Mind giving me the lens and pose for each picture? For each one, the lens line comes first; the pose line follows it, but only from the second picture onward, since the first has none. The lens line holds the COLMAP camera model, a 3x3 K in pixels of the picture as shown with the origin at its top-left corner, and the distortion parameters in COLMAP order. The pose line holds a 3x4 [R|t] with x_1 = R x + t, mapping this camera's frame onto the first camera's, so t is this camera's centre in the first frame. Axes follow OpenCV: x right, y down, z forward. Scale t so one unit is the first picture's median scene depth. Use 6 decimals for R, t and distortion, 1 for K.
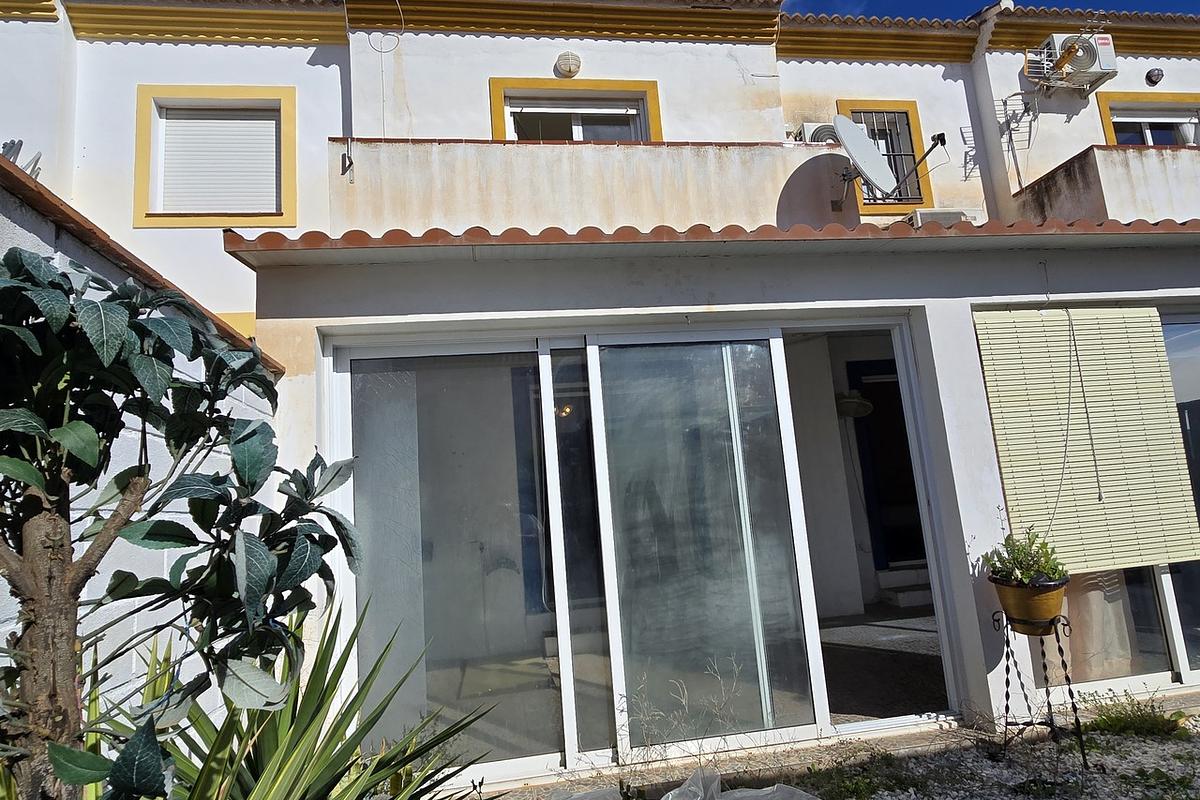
lens RADIAL K [[693.0, 0, 600.1], [0, 693.0, 401.7], [0, 0, 1]] dist [0.005567, -0.002233]
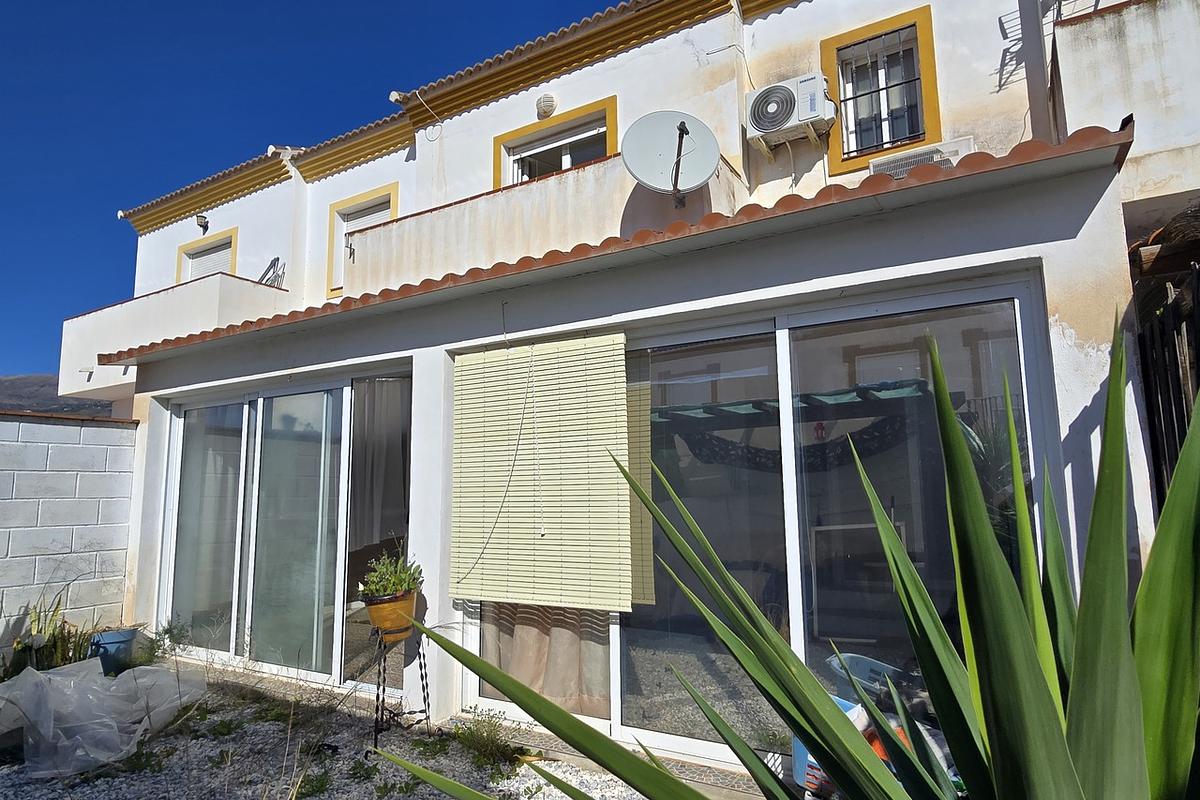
lens RADIAL K [[693.0, 0, 598.8], [0, 693.0, 400.4], [0, 0, 1]] dist [0.005567, -0.002233]
pose [[0.771065, -0.016107, -0.636552, 0.761013], [0.055679, 0.997556, 0.042203, -0.049425], [0.634317, -0.067984, 0.770078, 0.151964]]
